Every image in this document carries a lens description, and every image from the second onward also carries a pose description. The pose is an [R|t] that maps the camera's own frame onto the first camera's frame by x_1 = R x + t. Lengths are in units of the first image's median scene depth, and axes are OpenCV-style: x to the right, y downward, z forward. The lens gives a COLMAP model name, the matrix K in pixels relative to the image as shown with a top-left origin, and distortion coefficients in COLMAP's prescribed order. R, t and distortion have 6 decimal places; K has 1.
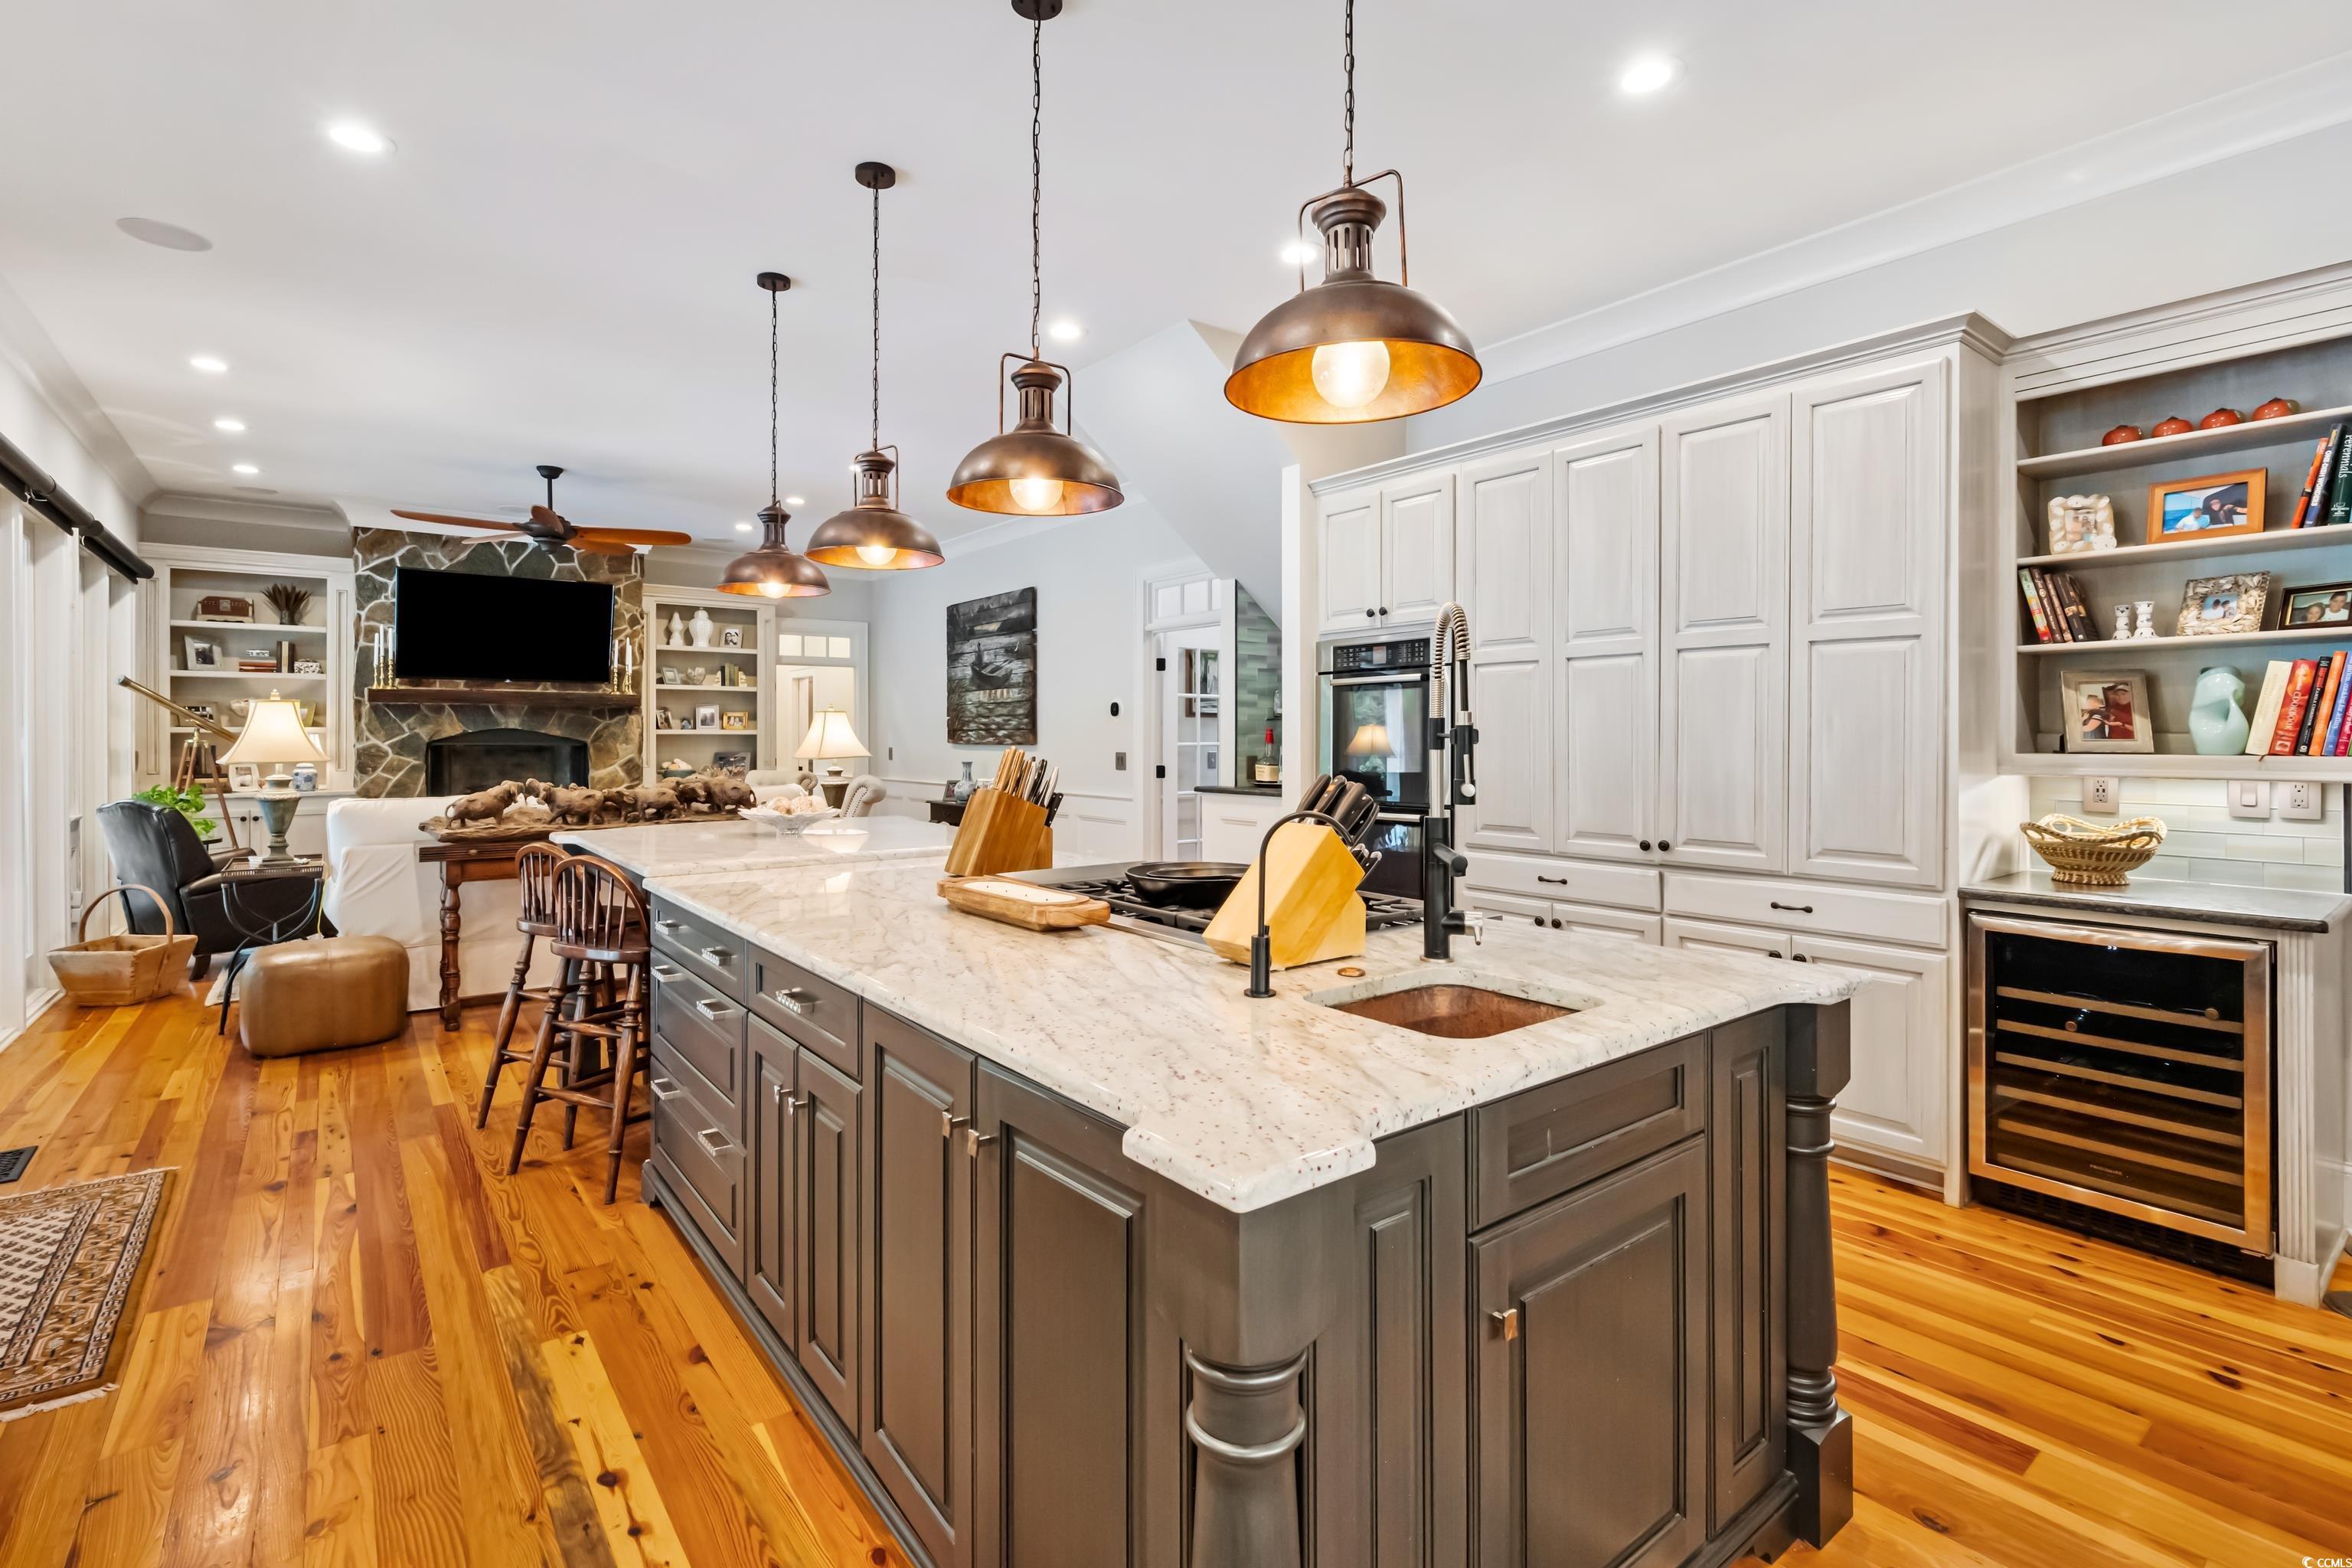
lens RADIAL K [[1082.0, 0, 1192.0], [0, 1082.0, 738.9], [0, 0, 1]] dist [-0.005140, 0.000118]
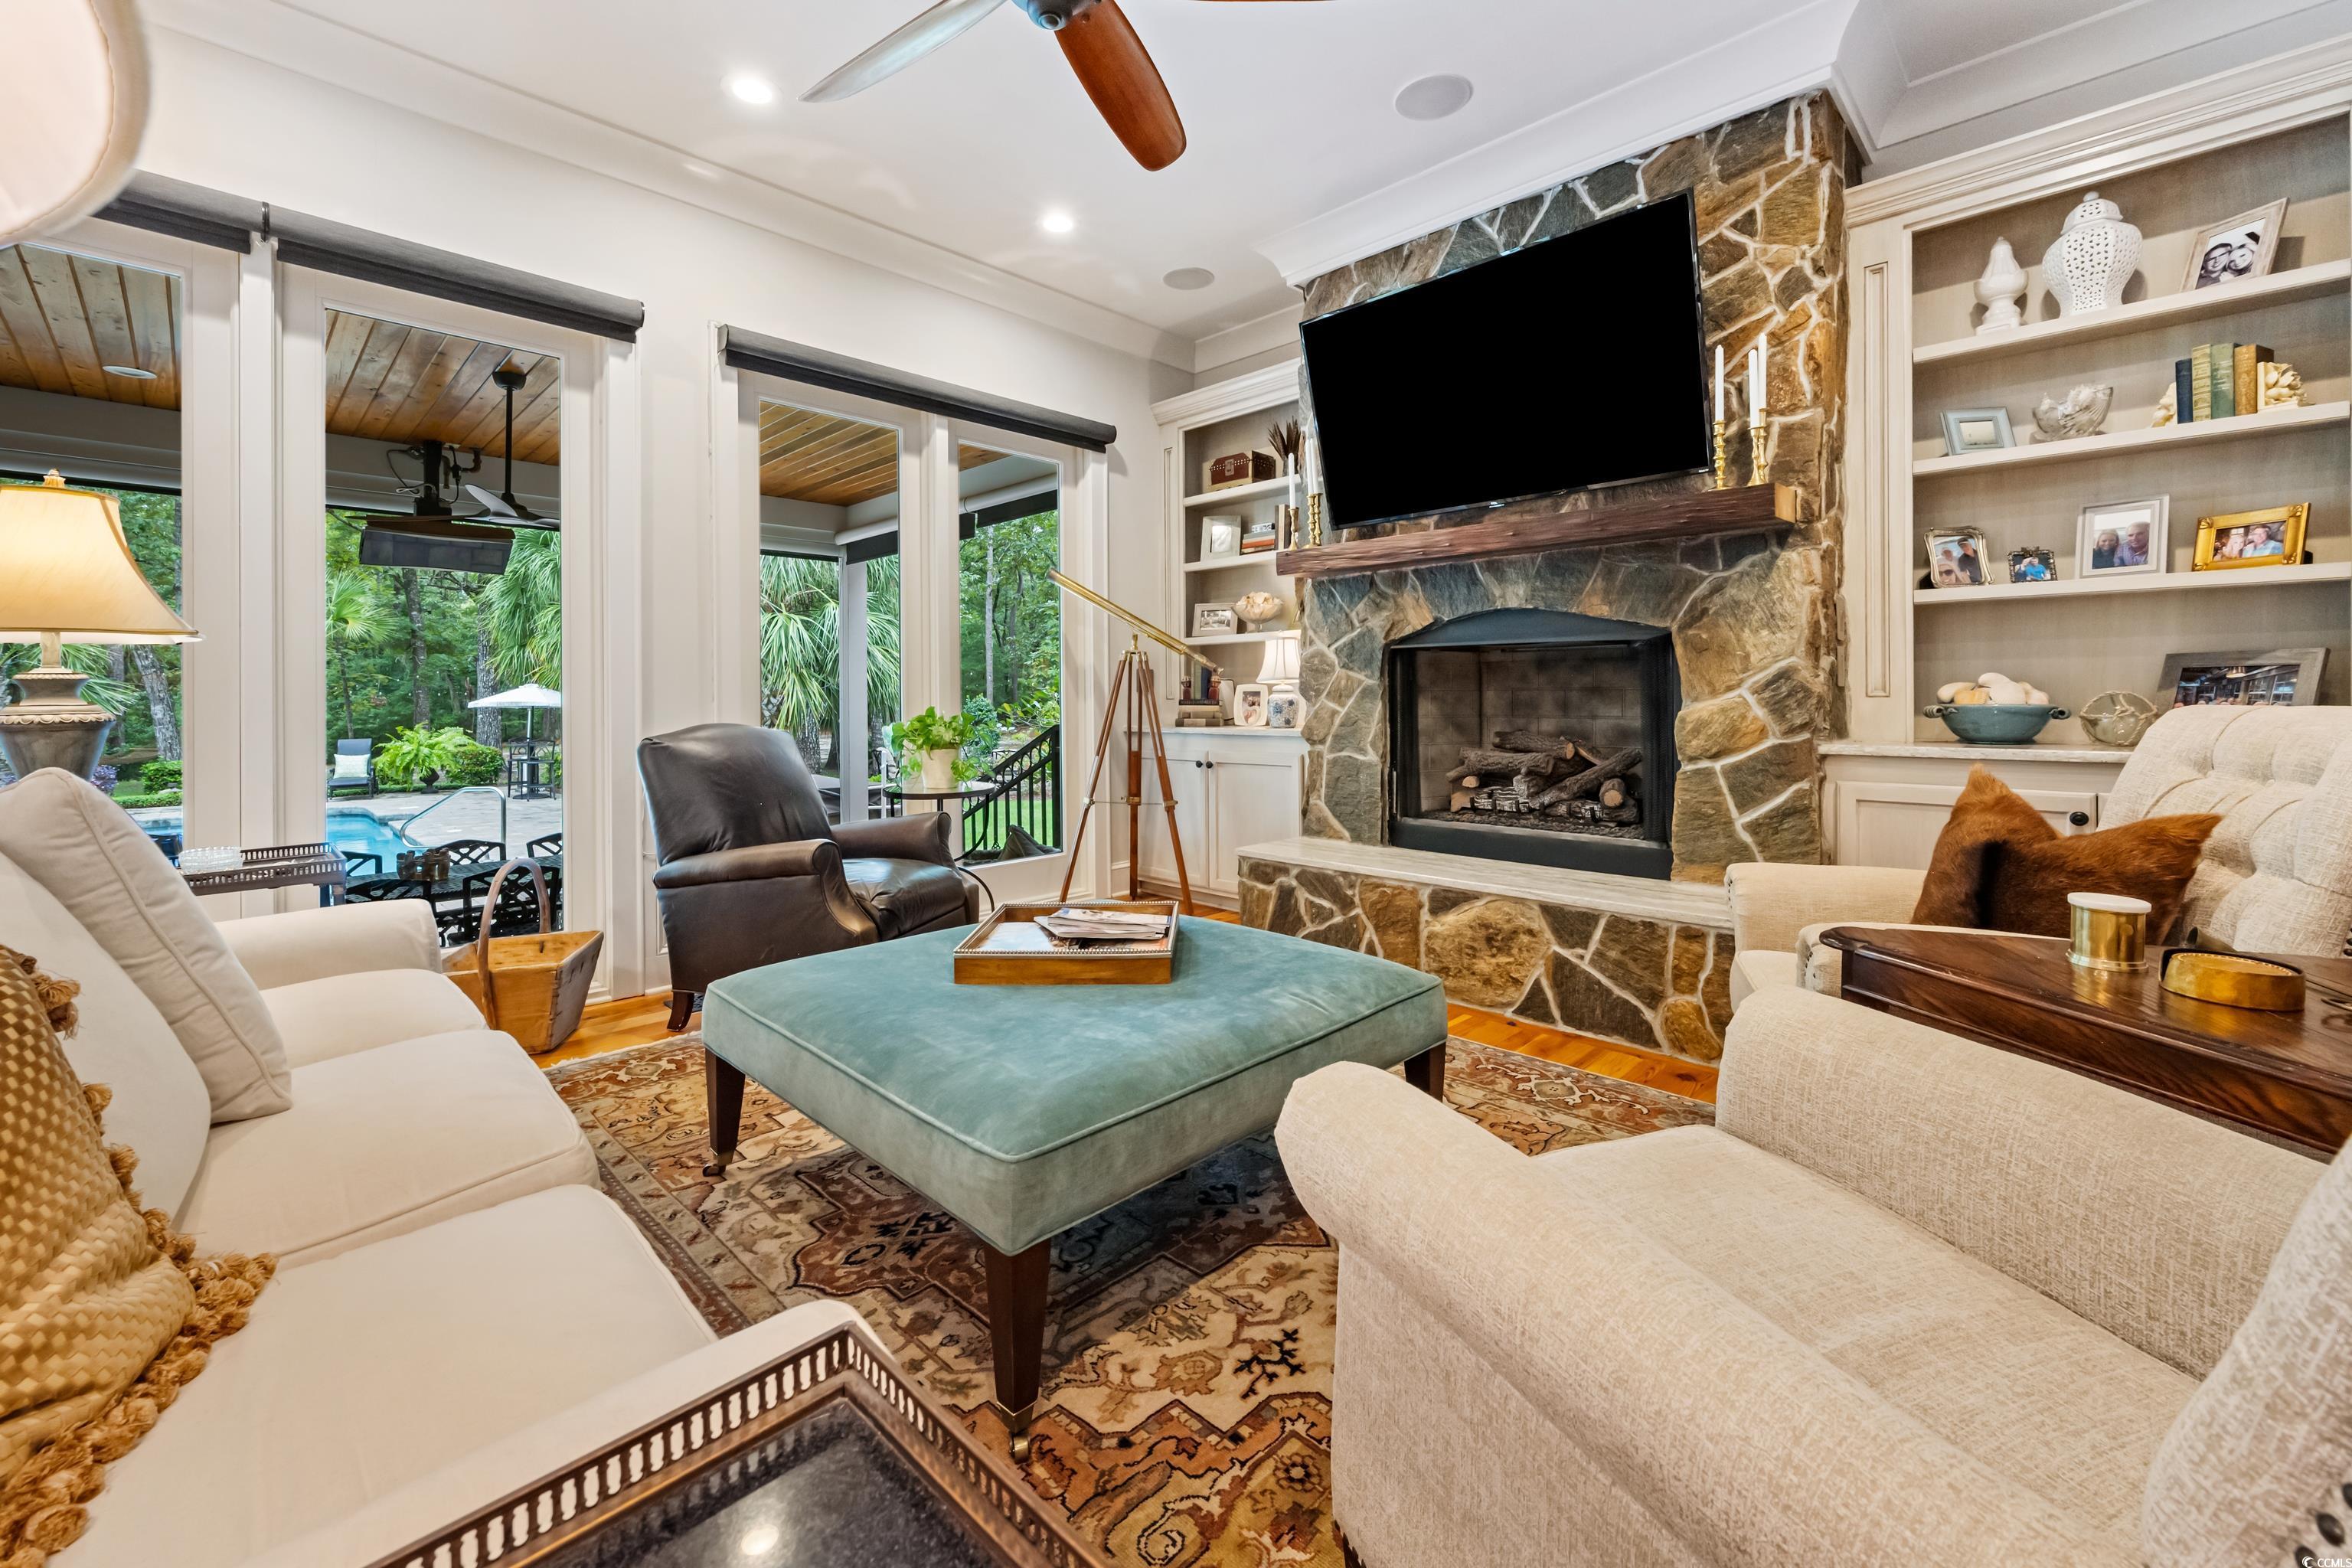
lens RADIAL K [[956.5, 0, 1195.2], [0, 956.5, 692.2], [0, 0, 1]] dist [0.003886, 0.000508]
pose [[0.134129, -0.004113, -0.990955, -0.234049], [0.008649, 0.999958, -0.002980, 0.025405], [0.990926, -0.008171, 0.134159, 0.778068]]
